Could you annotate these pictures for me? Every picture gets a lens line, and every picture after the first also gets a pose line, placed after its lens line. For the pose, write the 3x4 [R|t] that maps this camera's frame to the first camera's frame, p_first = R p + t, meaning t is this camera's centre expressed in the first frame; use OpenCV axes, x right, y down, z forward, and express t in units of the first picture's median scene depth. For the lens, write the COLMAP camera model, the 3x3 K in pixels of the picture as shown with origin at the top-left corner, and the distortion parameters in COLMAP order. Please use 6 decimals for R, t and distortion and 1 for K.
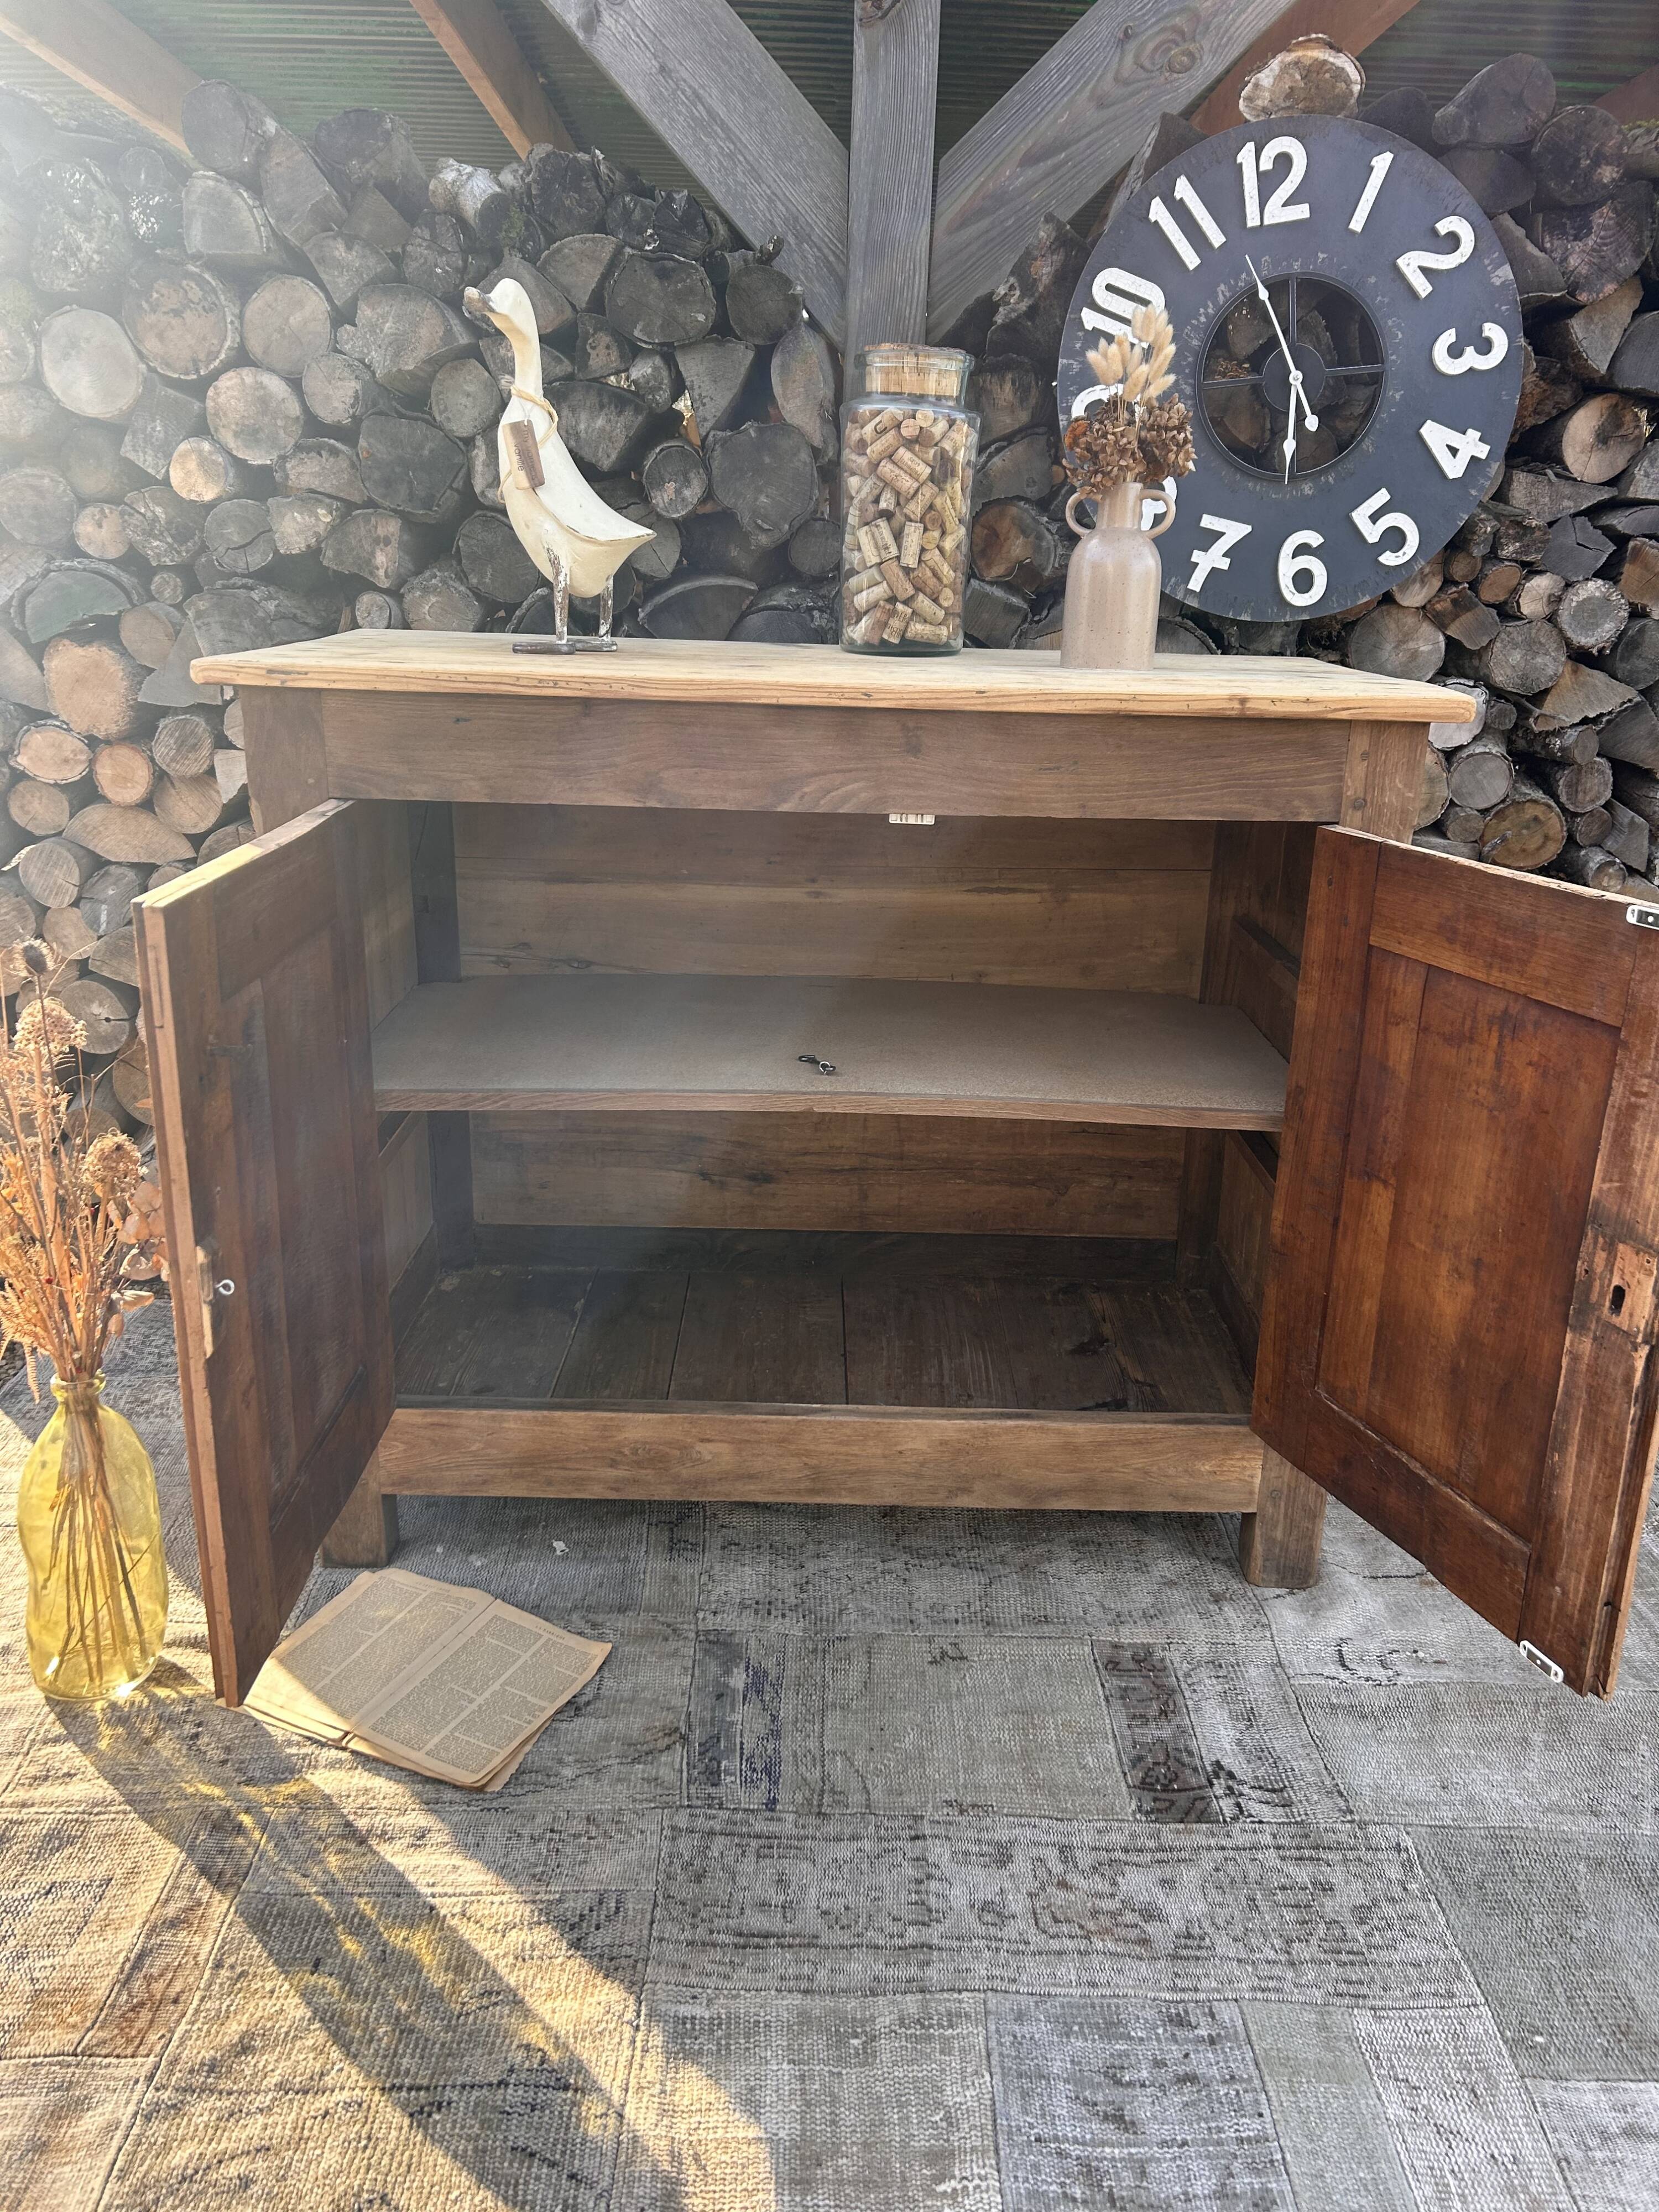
lens RADIAL K [[1672.3, 0, 840.1], [0, 1672.3, 1114.6], [0, 0, 1]] dist [0.046611, -0.050709]
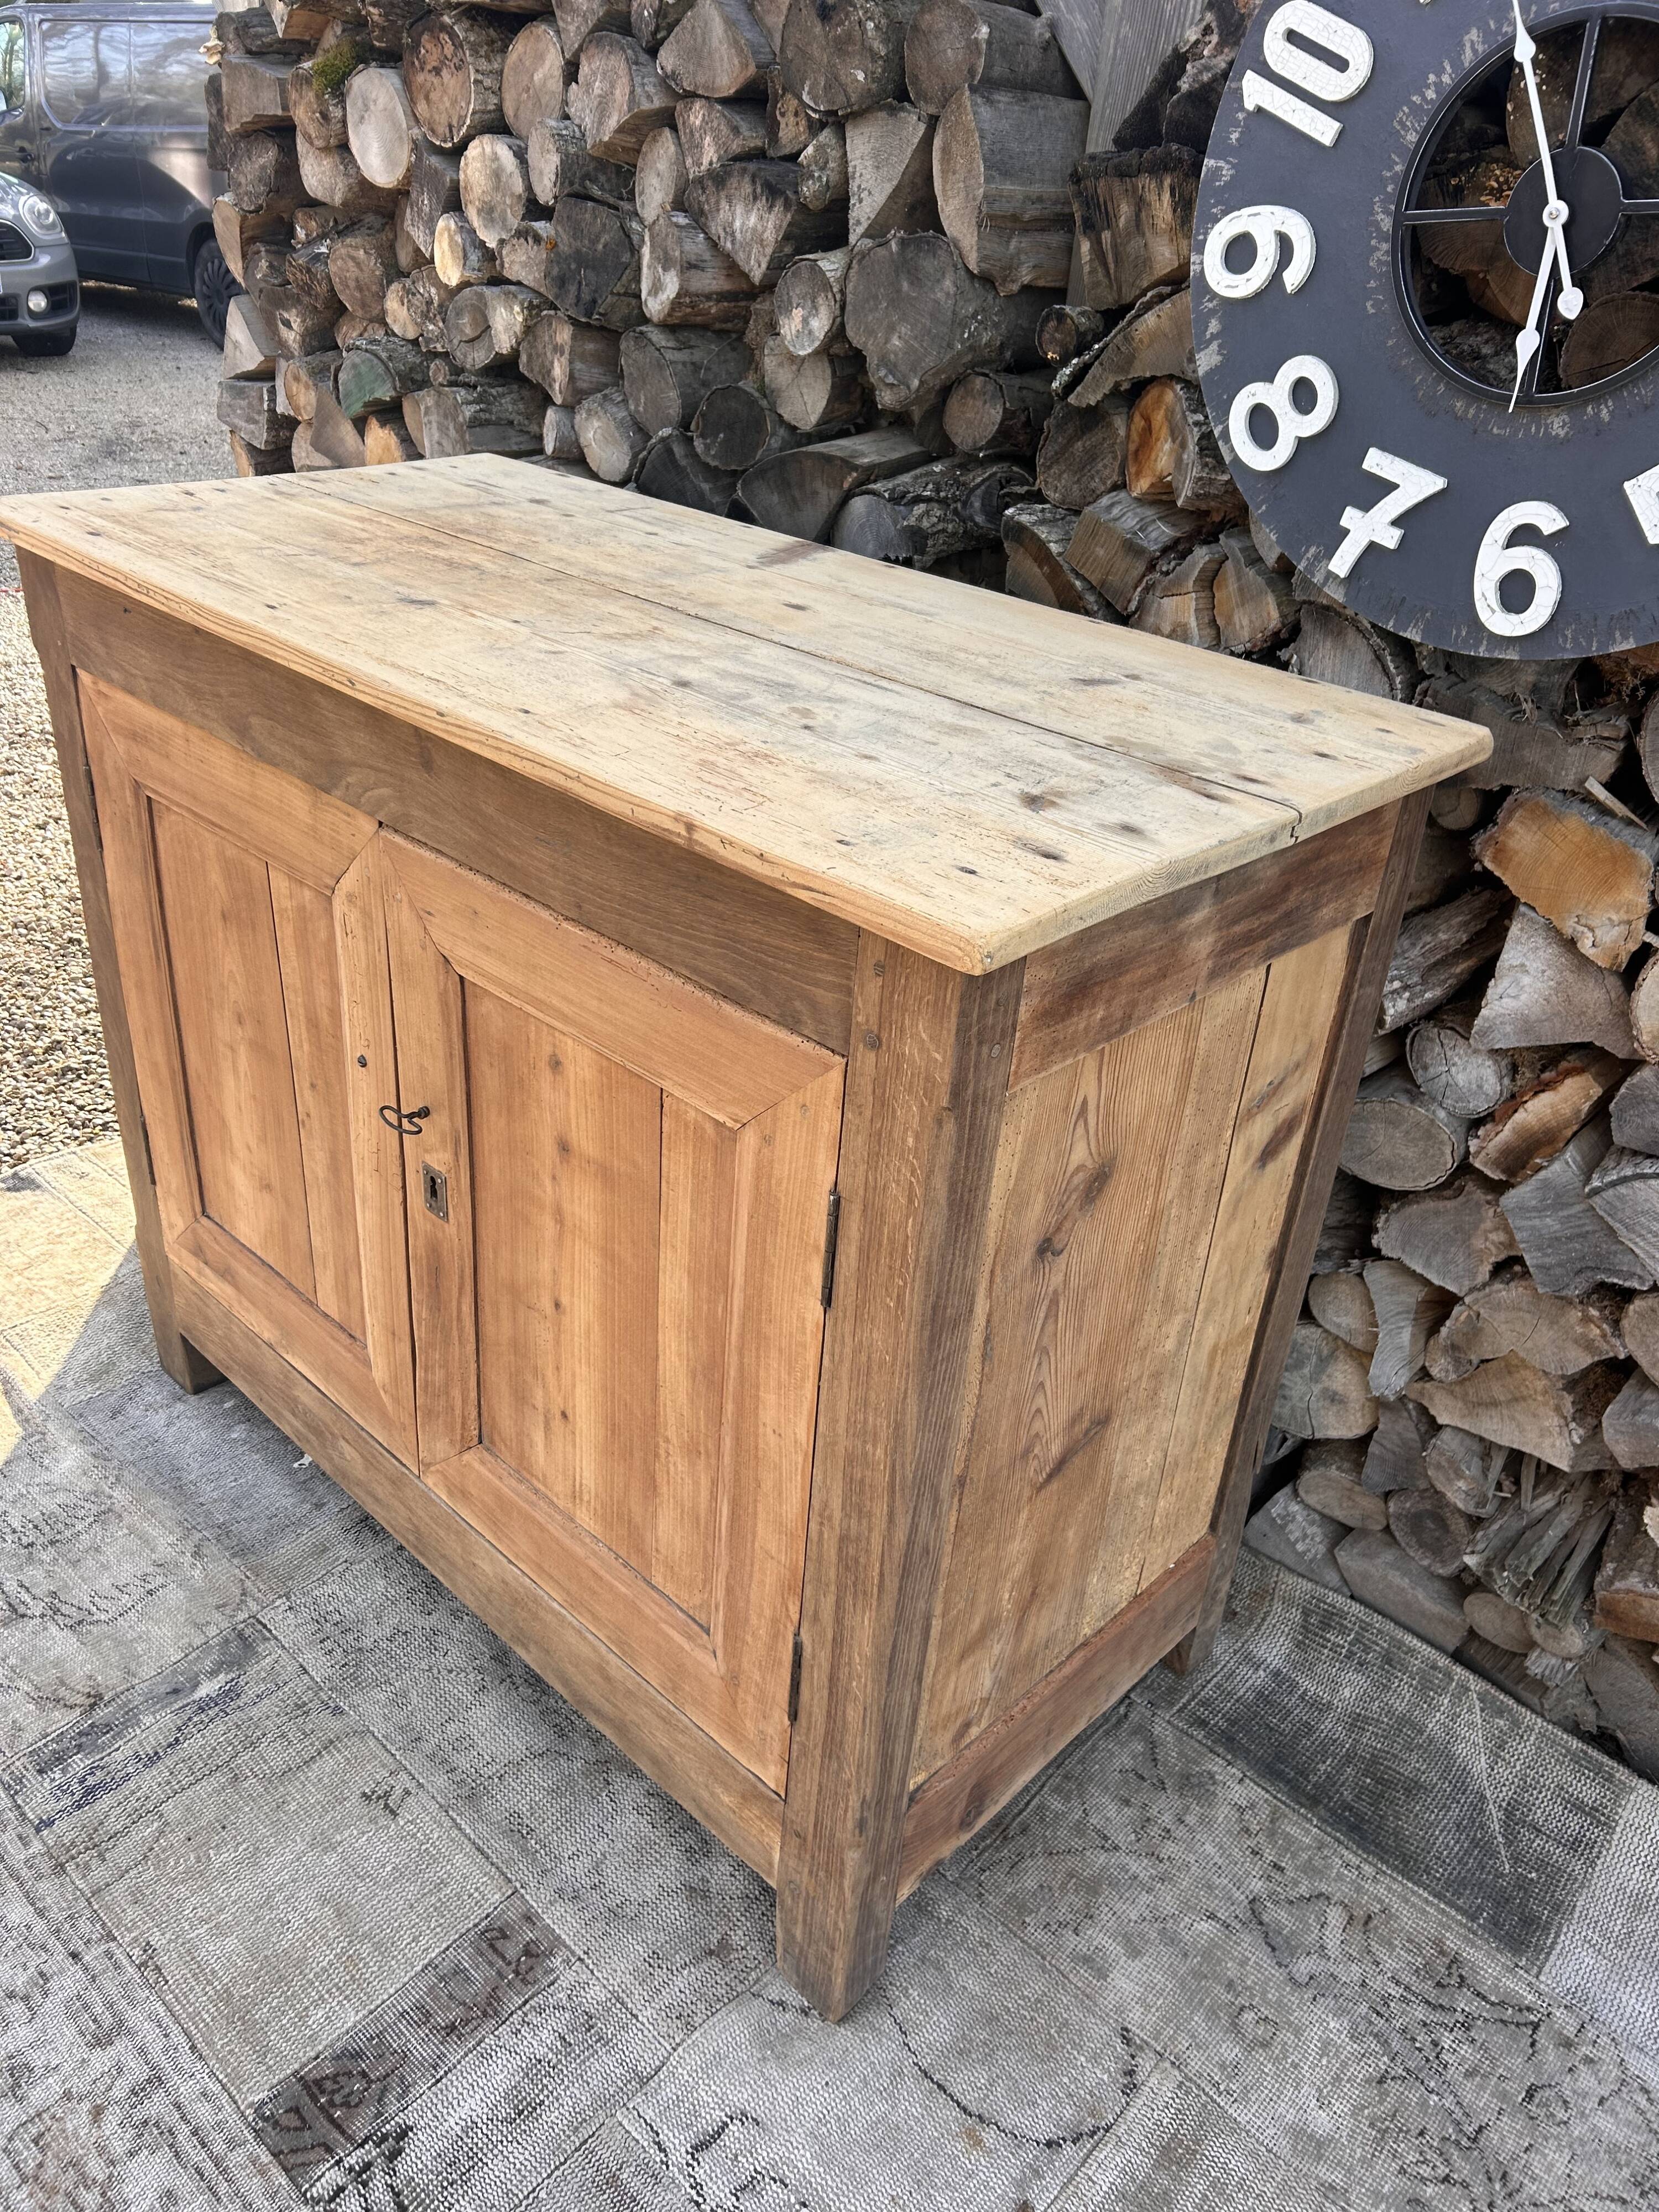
lens RADIAL K [[1672.3, 0, 803.9], [0, 1672.3, 1113.6], [0, 0, 1]] dist [0.046611, -0.050709]
pose [[0.715715, 0.368415, -0.593315, 0.513999], [-0.264416, 0.929245, 0.258045, -0.242644], [0.646403, -0.027804, 0.762490, 0.421192]]
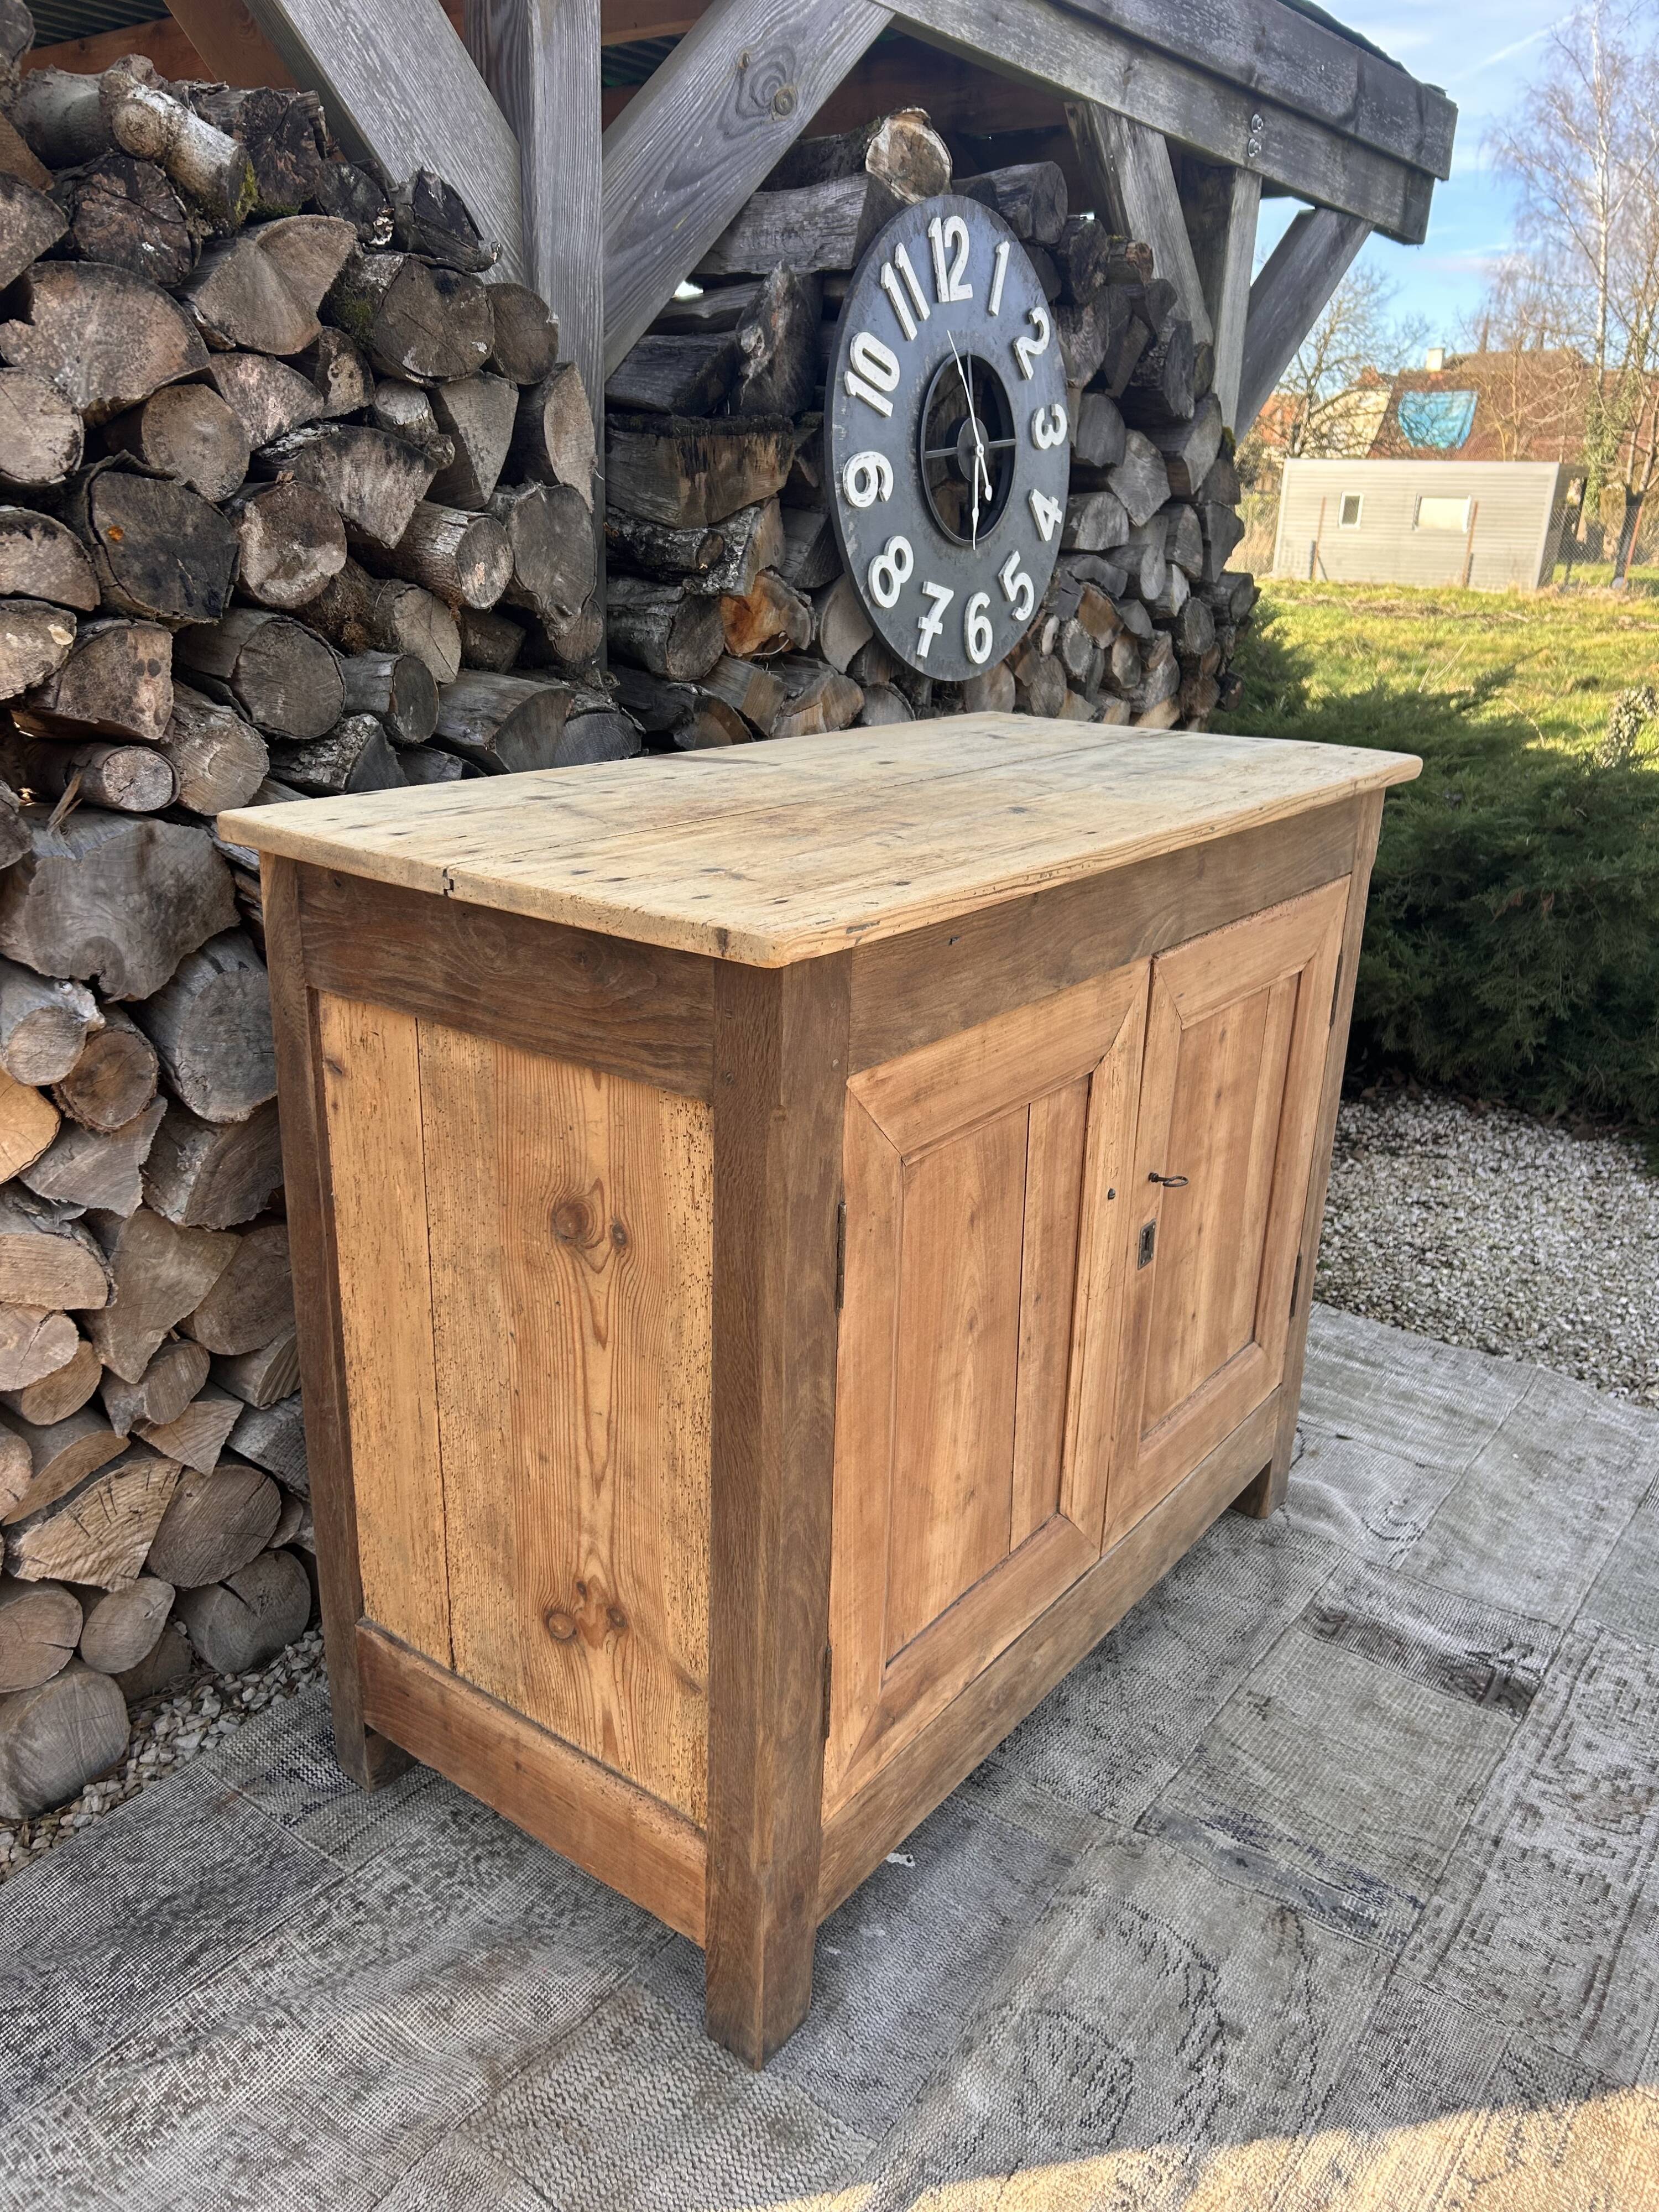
lens RADIAL K [[1672.3, 0, 811.0], [0, 1672.3, 1112.3], [0, 0, 1]] dist [0.046611, -0.050709]
pose [[0.605649, -0.278309, 0.745475, -0.676616], [0.242664, 0.956815, 0.160060, -0.231834], [-0.757828, 0.083960, 0.647030, 0.429127]]
